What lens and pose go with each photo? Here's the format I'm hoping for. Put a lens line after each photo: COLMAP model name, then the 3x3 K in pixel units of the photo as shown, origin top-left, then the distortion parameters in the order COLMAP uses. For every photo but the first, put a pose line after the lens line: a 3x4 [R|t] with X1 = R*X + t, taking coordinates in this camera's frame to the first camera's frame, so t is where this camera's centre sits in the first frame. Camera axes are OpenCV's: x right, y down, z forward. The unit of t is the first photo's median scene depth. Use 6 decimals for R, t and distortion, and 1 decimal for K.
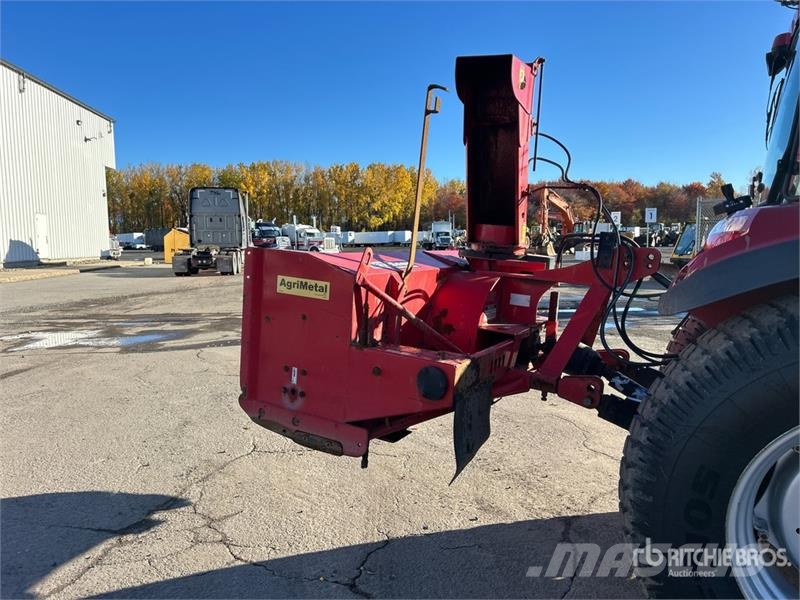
lens RADIAL K [[599.6, 0, 398.0], [0, 599.6, 306.9], [0, 0, 1]] dist [0.043514, -0.039319]
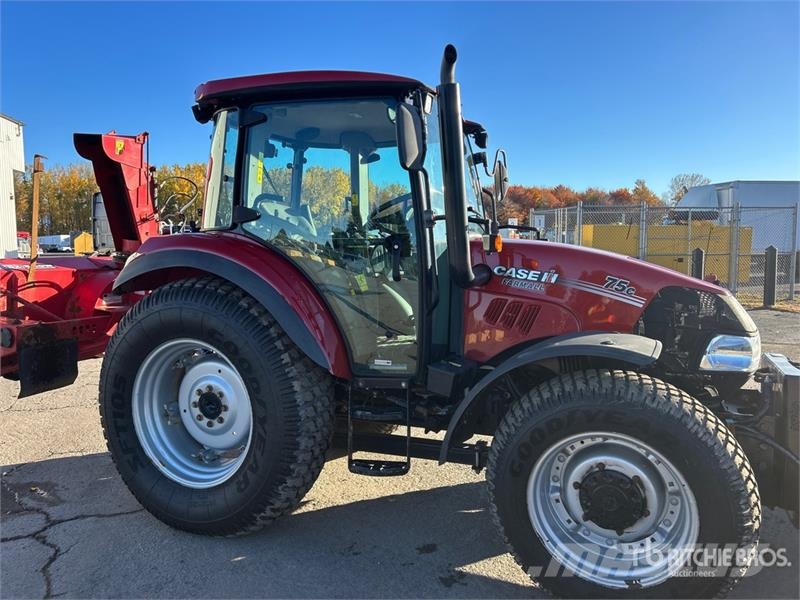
lens RADIAL K [[599.6, 0, 393.5], [0, 599.6, 299.7], [0, 0, 1]] dist [0.043514, -0.039319]
pose [[0.996640, -0.005454, 0.081729, 0.039694], [0.006780, 0.999850, -0.015958, 0.002173], [-0.081630, 0.016458, 0.996527, -0.030771]]
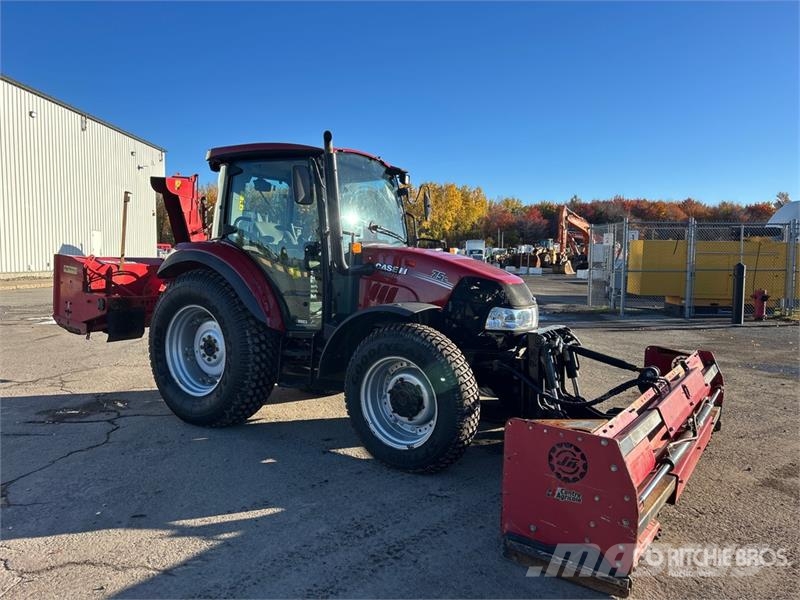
lens RADIAL K [[599.6, 0, 397.5], [0, 599.6, 302.2], [0, 0, 1]] dist [0.043514, -0.039319]
pose [[0.994653, 0.021478, -0.101014, 0.066855], [-0.025078, 0.999090, -0.034502, 0.007084], [0.100181, 0.036850, 0.994287, -0.063648]]
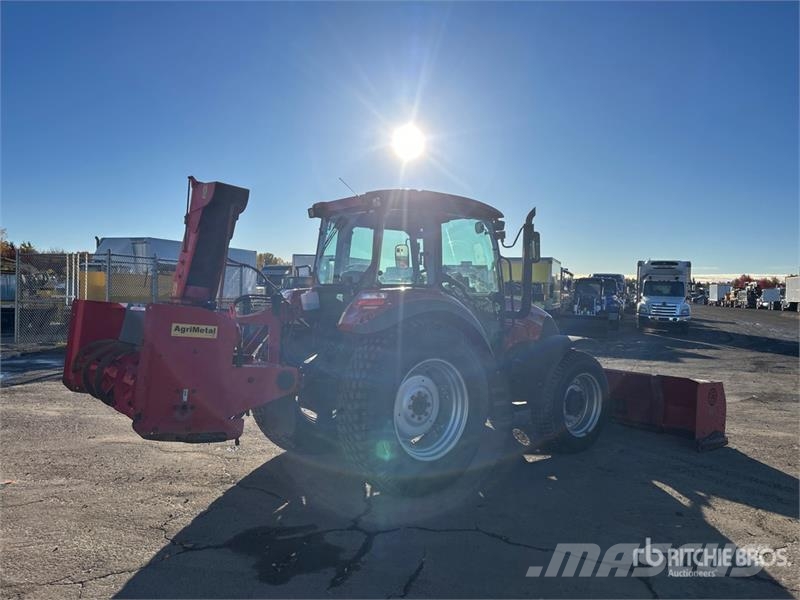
lens RADIAL K [[595.8, 0, 399.7], [0, 595.8, 295.7], [0, 0, 1]] dist [0.039007, -0.037043]
pose [[0.394890, 0.012022, 0.918650, -0.057981], [0.078385, 0.995828, -0.046726, -0.000513], [-0.915378, 0.090460, 0.392300, -0.000942]]
